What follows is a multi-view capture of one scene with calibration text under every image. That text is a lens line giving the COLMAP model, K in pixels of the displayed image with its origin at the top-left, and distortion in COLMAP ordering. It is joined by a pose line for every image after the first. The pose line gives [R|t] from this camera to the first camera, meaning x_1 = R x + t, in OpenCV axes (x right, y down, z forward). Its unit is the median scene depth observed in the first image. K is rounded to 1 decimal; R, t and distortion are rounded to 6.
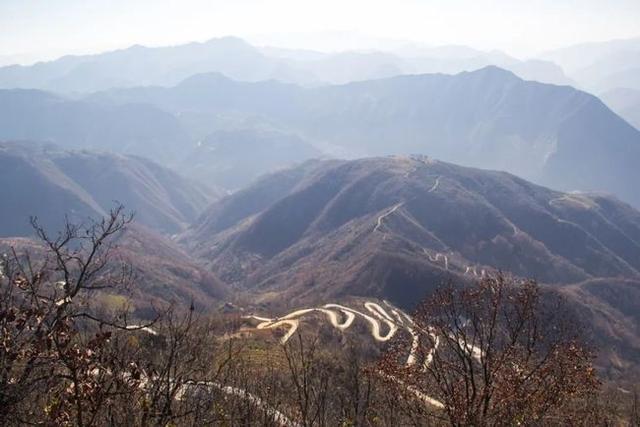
lens RADIAL K [[524.2, 0, 303.5], [0, 524.2, 214.4], [0, 0, 1]] dist [-0.189228, 0.122435]
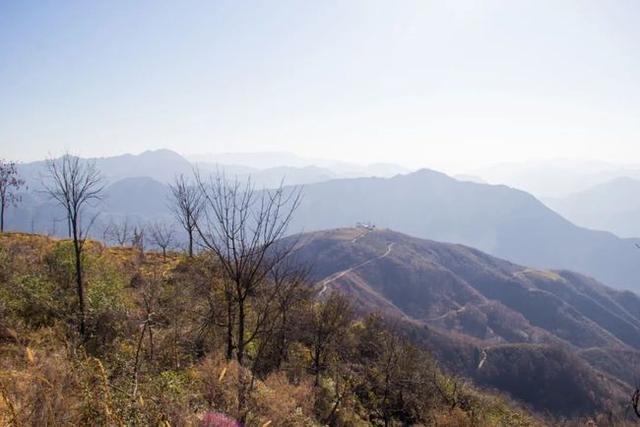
lens RADIAL K [[524.2, 0, 303.5], [0, 524.2, 214.4], [0, 0, 1]] dist [-0.189228, 0.122435]
pose [[0.992061, 0.009286, 0.125412, 0.008804], [0.019643, 0.973586, -0.227472, 0.073804], [-0.124211, 0.228130, 0.965675, 0.170893]]
